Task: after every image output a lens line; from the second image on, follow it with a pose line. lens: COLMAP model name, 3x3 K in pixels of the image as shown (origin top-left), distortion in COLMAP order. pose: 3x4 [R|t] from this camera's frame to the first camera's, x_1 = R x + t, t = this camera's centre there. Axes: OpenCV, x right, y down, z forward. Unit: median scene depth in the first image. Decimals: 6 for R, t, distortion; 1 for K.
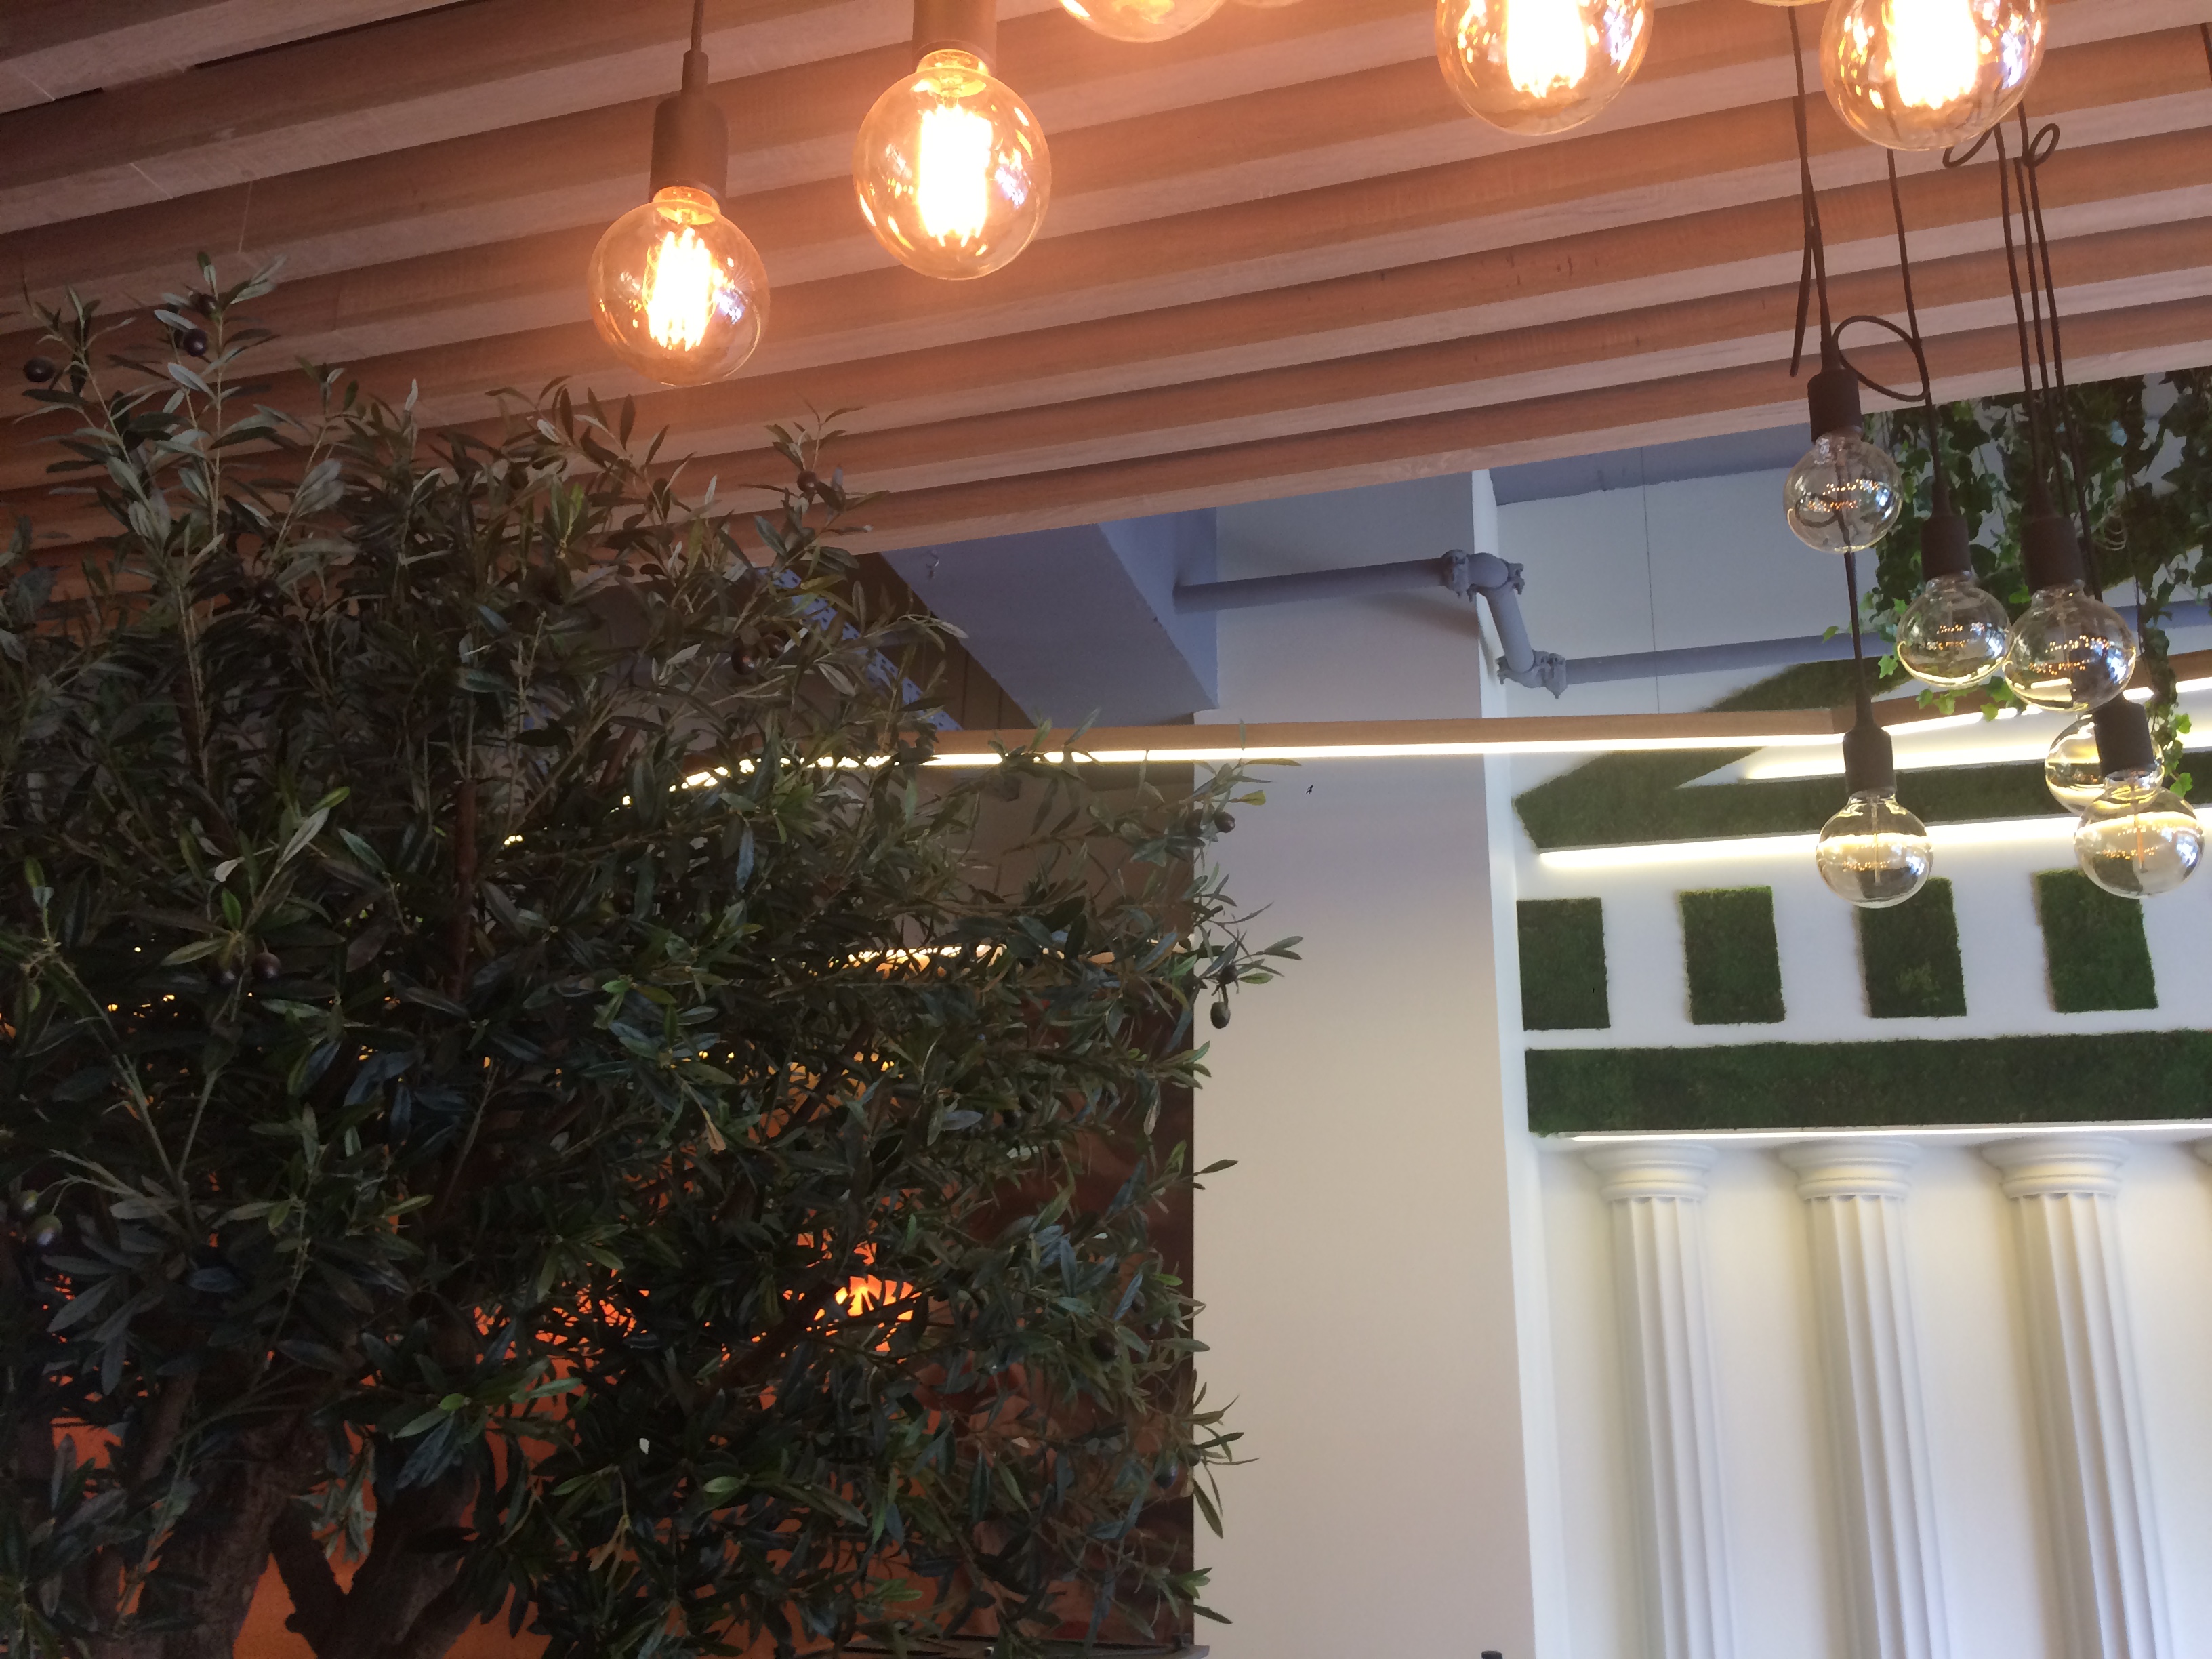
lens RADIAL K [[1877.0, 0, 1102.1], [0, 1877.0, 816.5], [0, 0, 1]] dist [0.128404, -0.195842]
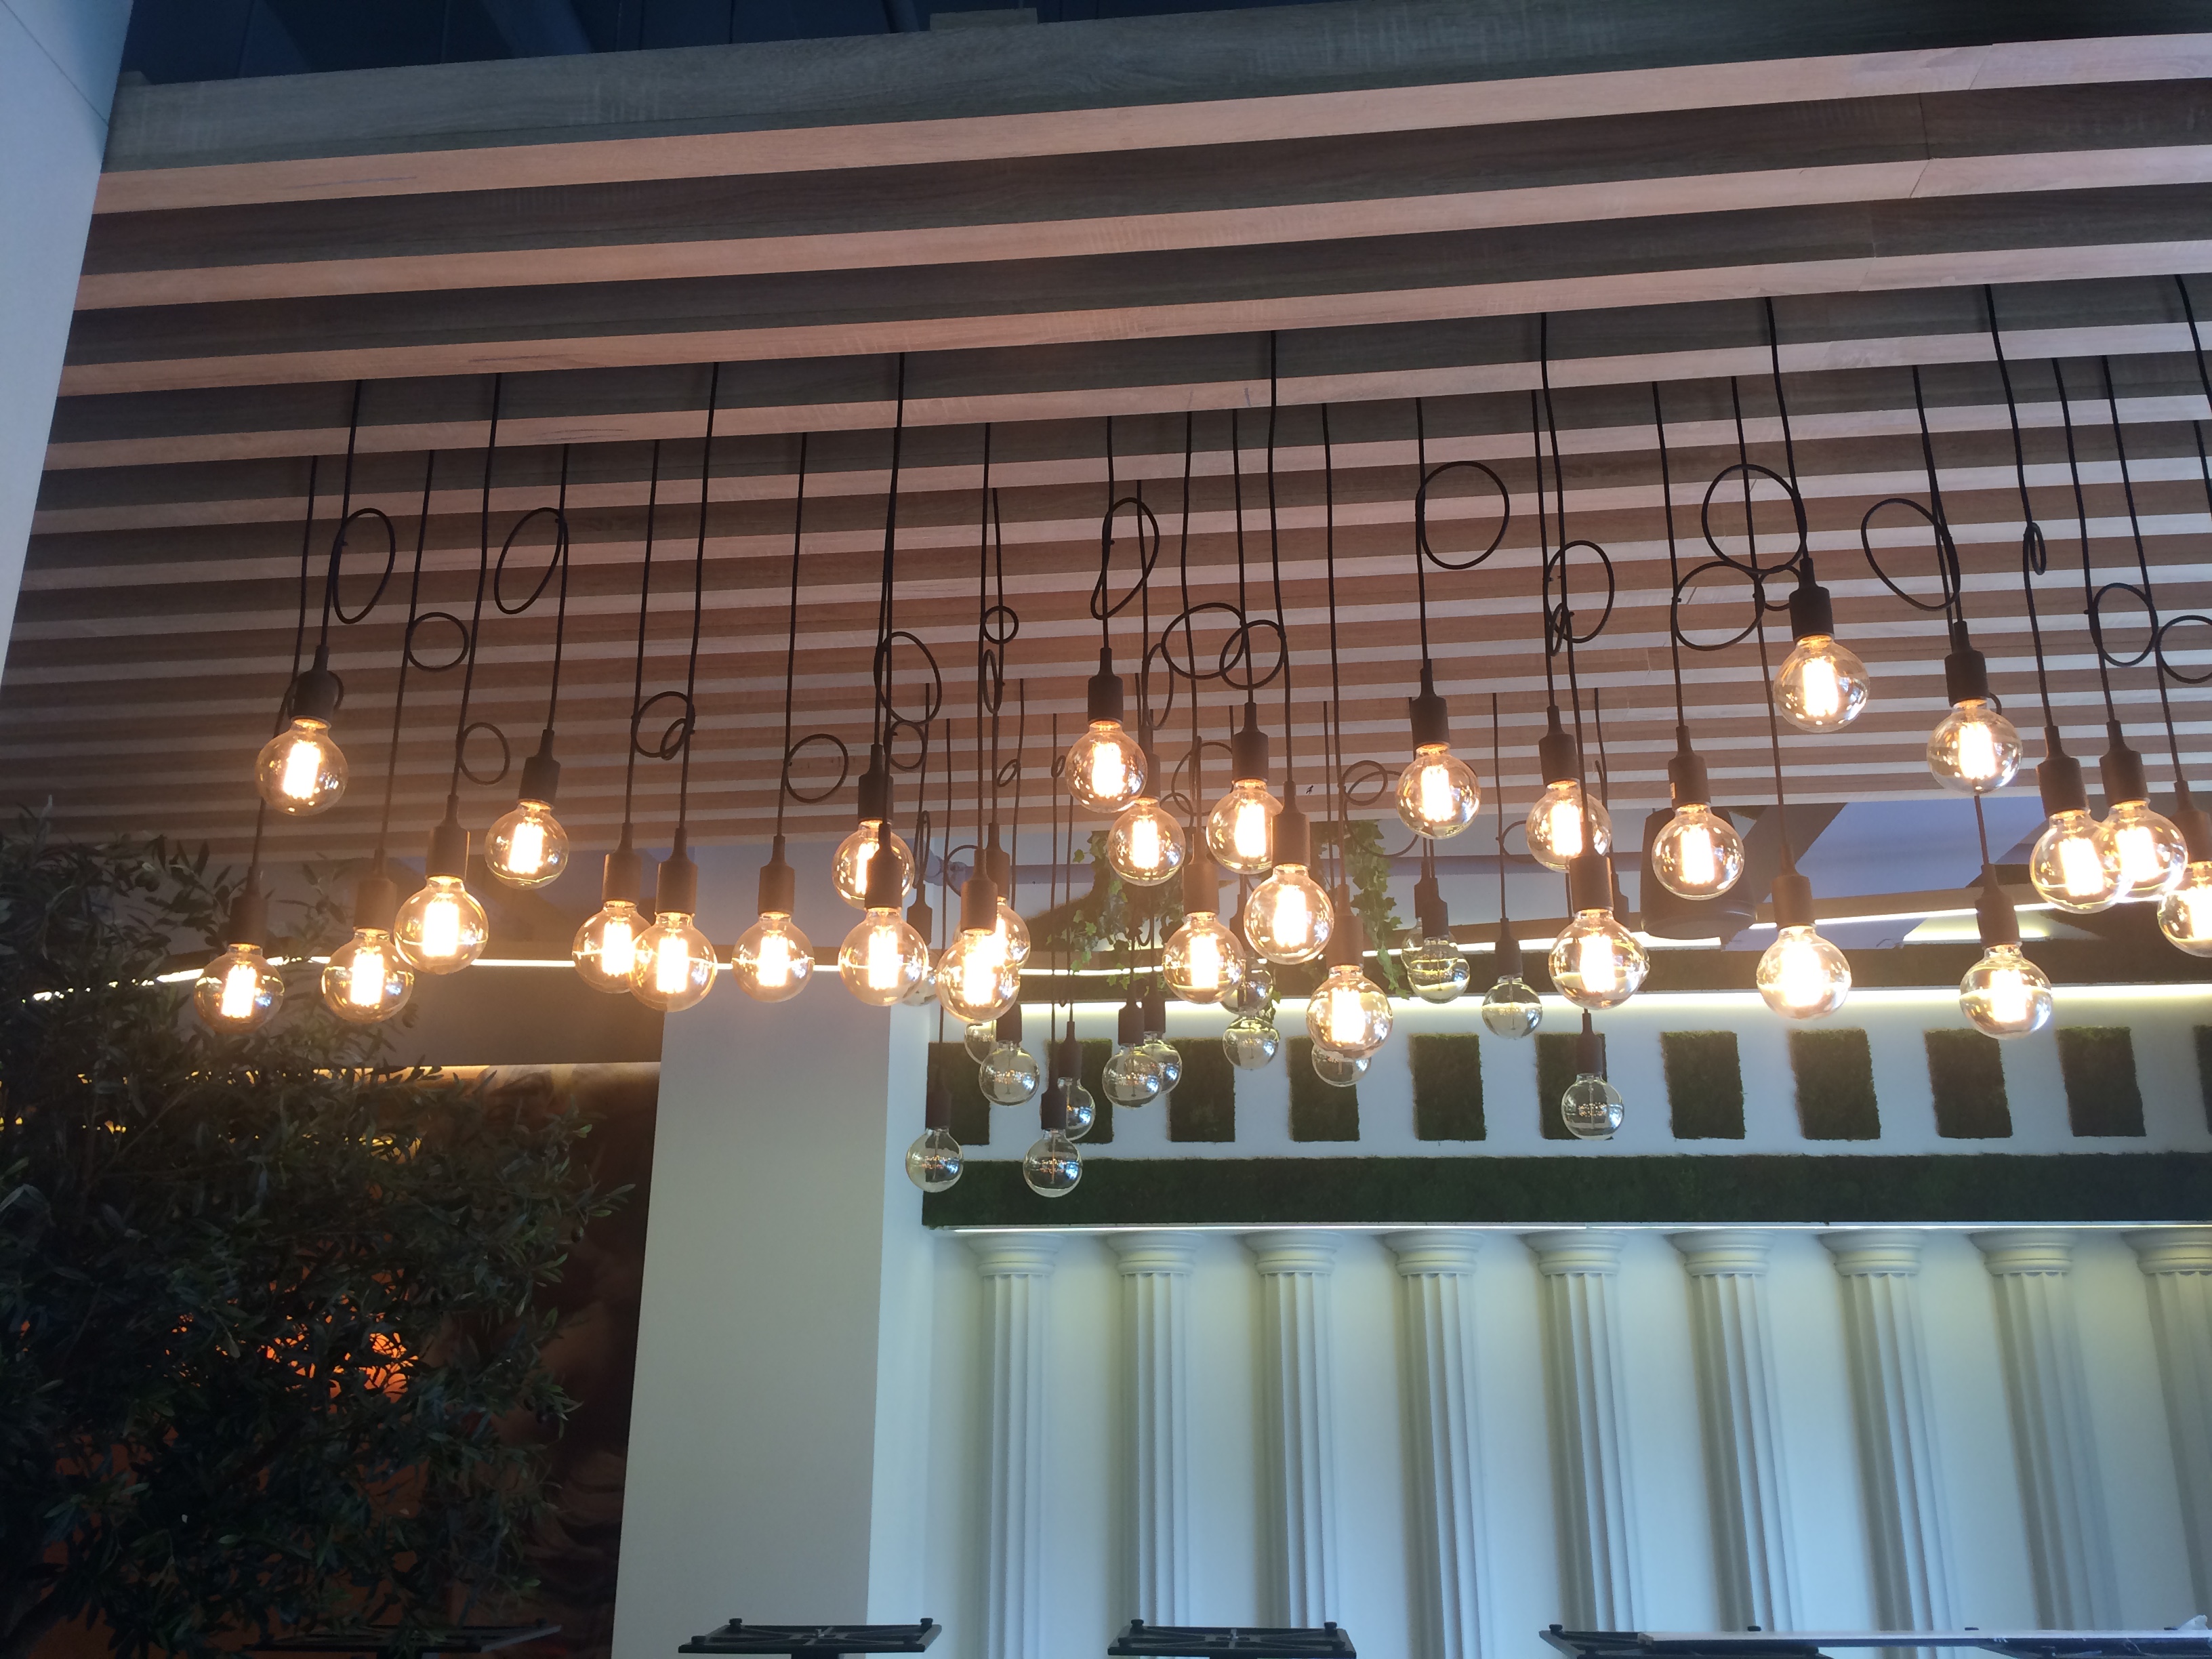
lens RADIAL K [[1861.3, 0, 1103.5], [0, 1861.3, 804.5], [0, 0, 1]] dist [0.117200, -0.176033]
pose [[0.975713, 0.050620, 0.213125, 0.155605], [-0.048563, 0.998709, -0.014879, -0.291690], [-0.213603, 0.004168, 0.976912, -0.763346]]
